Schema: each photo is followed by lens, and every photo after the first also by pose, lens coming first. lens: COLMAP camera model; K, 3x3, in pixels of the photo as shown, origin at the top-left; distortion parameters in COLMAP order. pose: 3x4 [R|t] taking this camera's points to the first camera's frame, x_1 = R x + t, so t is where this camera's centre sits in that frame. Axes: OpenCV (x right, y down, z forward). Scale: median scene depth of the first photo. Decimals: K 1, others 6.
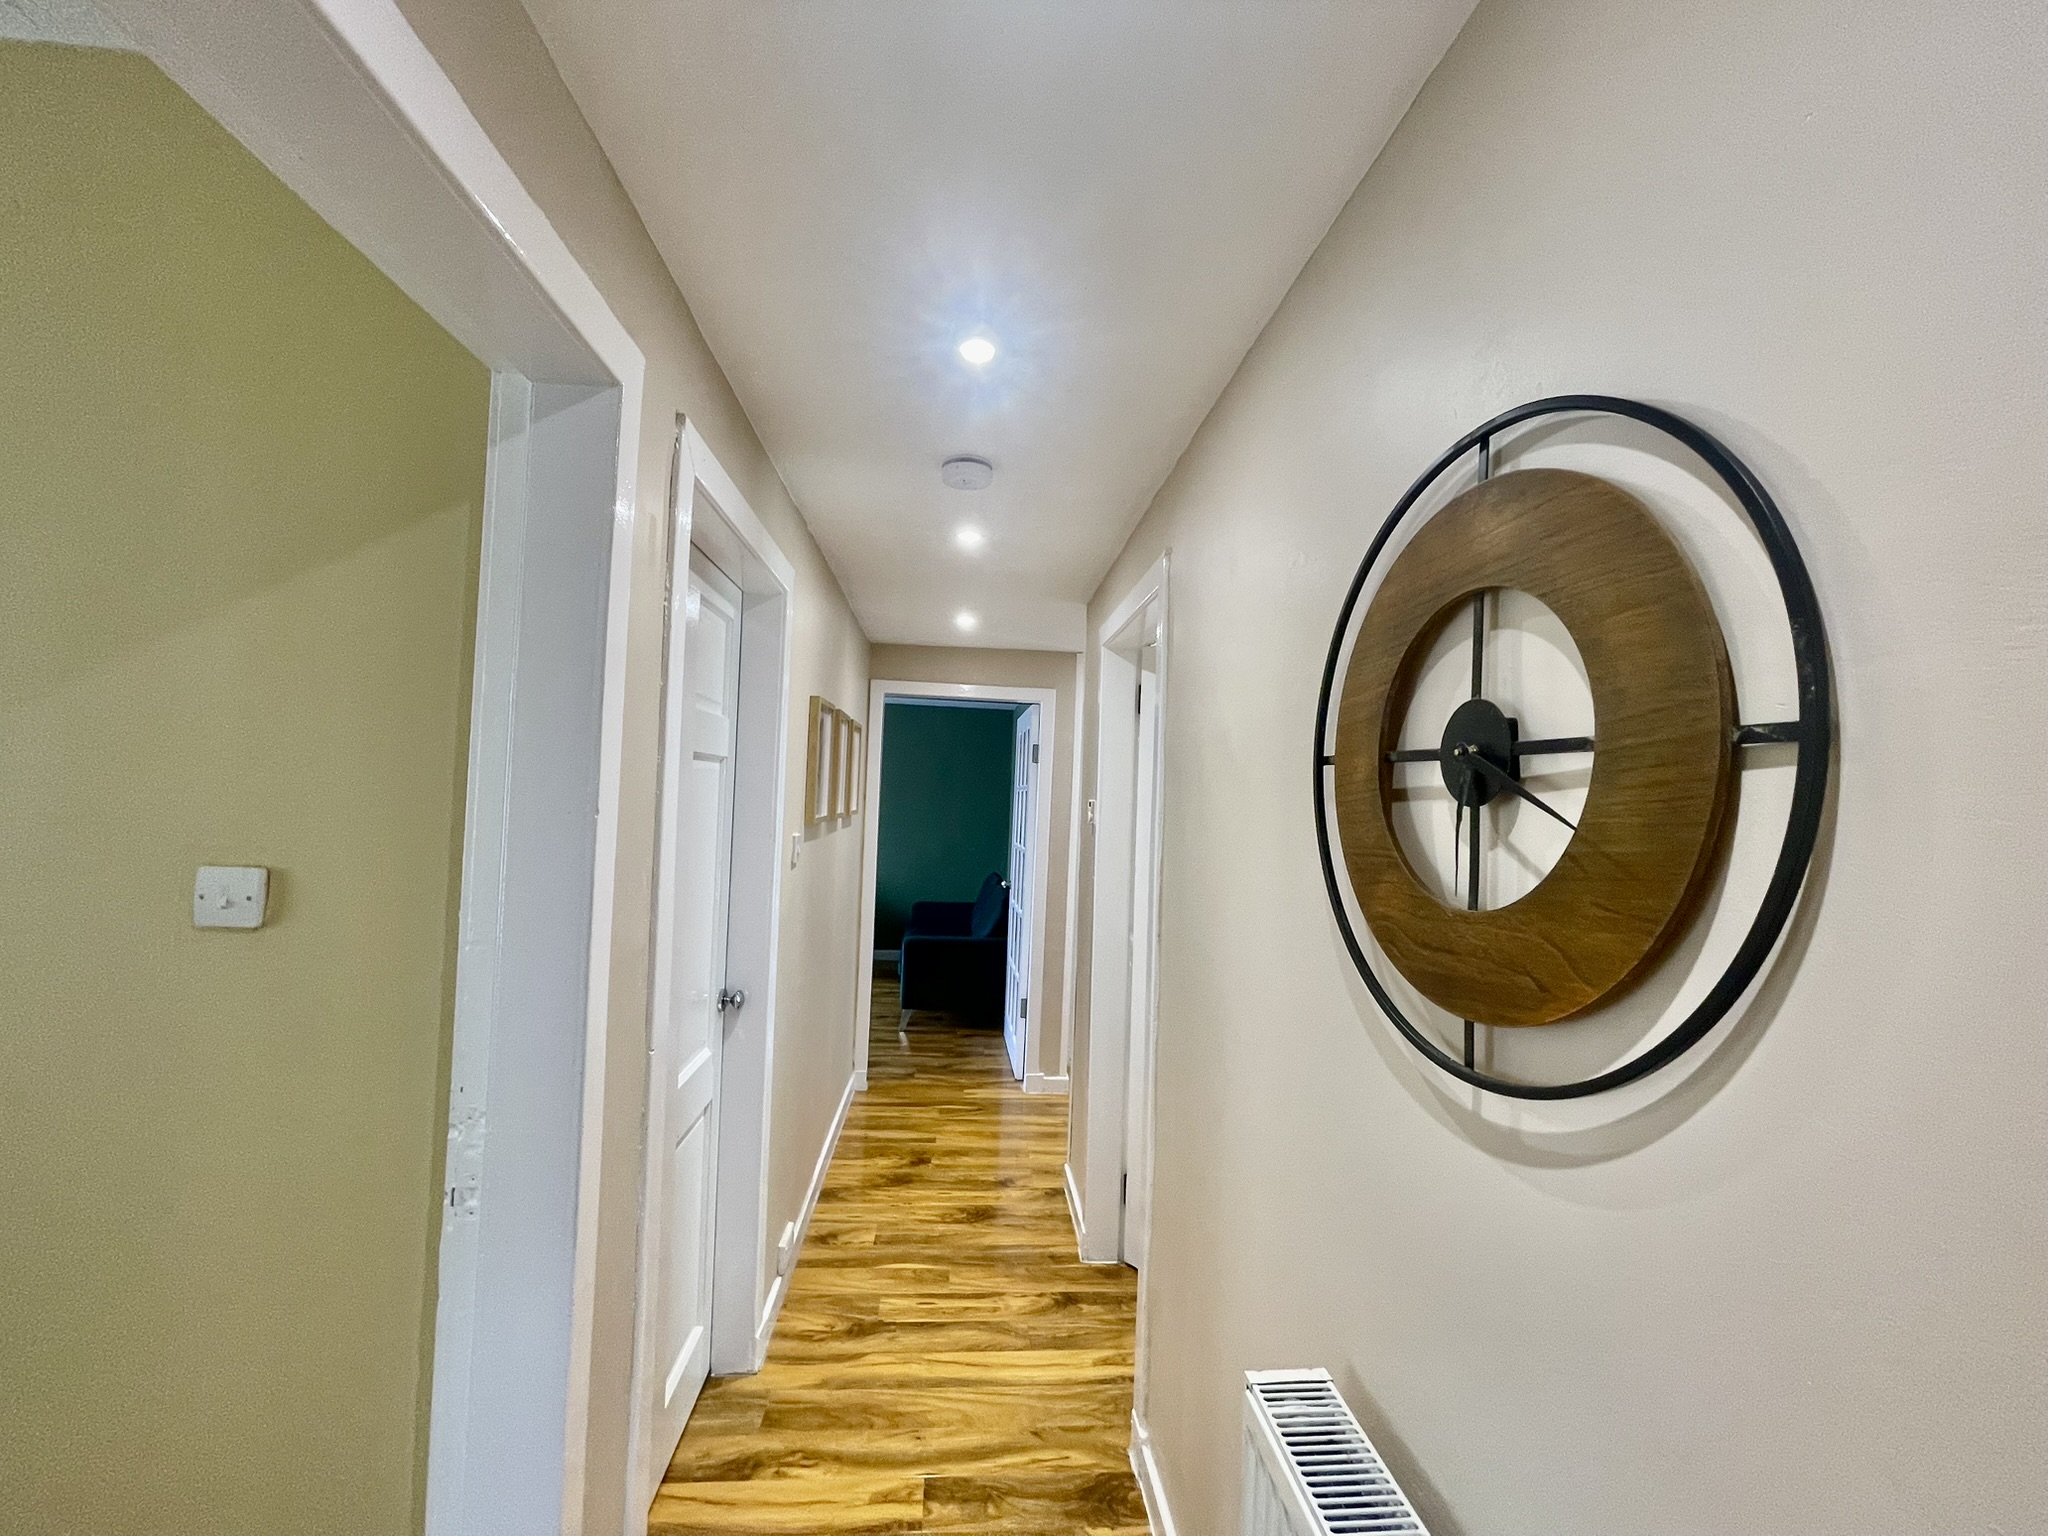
lens RADIAL K [[839.4, 0, 1010.4], [0, 839.4, 776.2], [0, 0, 1]] dist [0.003561, -0.001311]
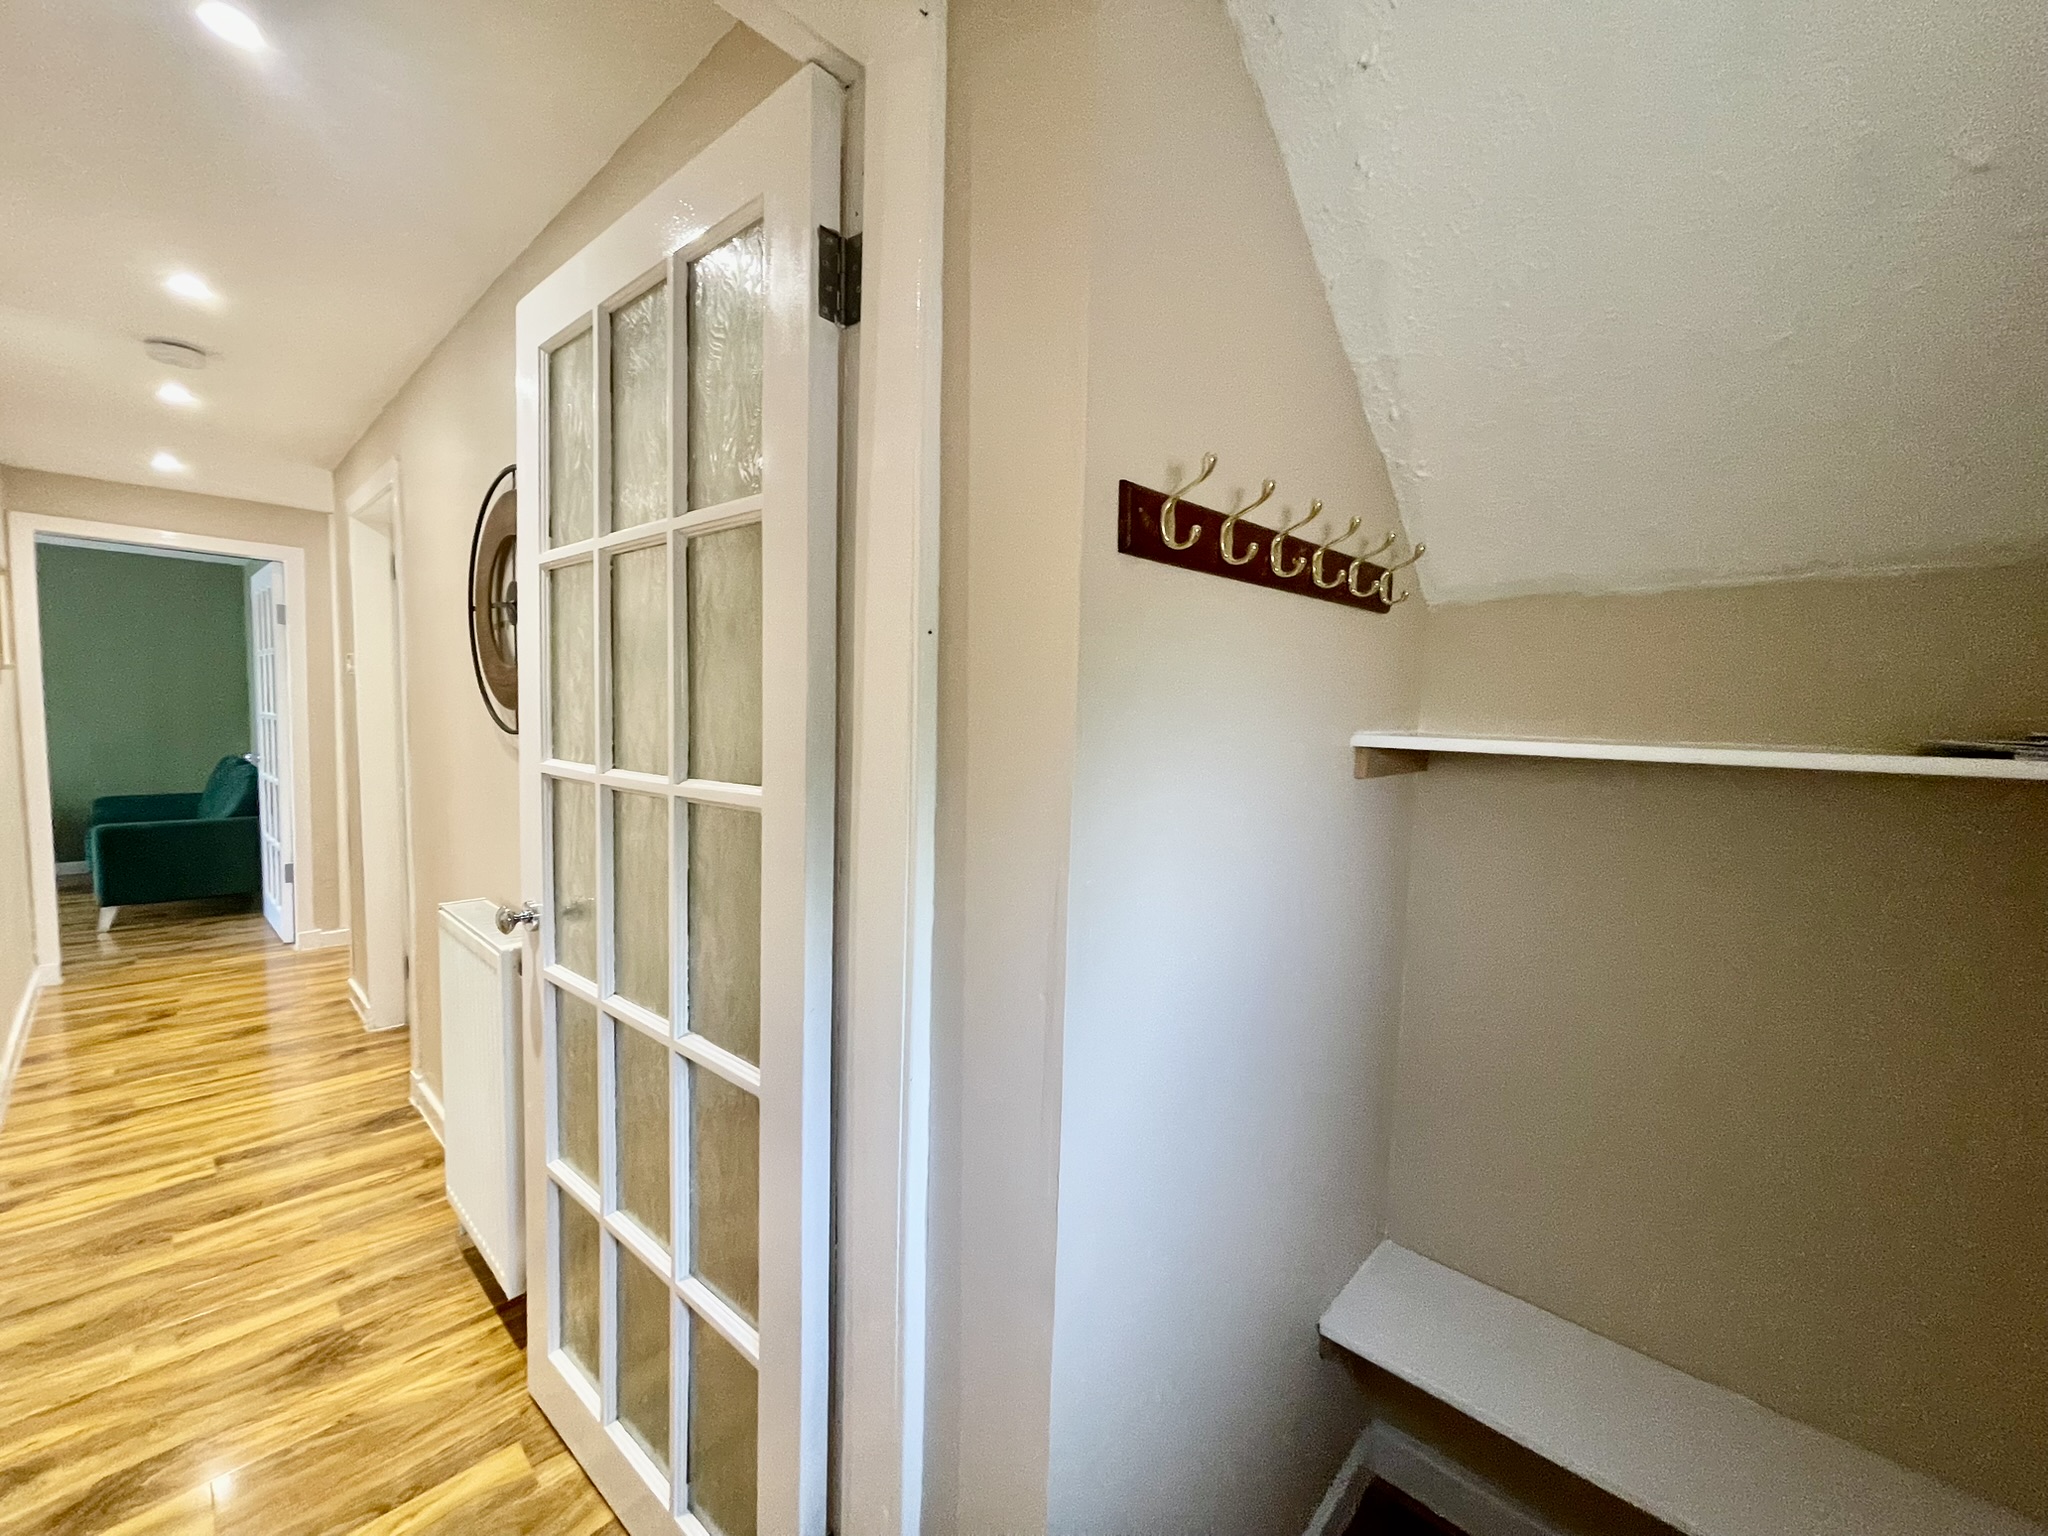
lens RADIAL K [[839.4, 0, 1040.5], [0, 839.4, 774.5], [0, 0, 1]] dist [0.003561, -0.001311]
pose [[0.728132, -0.069816, 0.681872, -0.010710], [-0.017653, 0.992559, 0.120477, 0.037097], [-0.685210, -0.099760, 0.721482, -0.479466]]
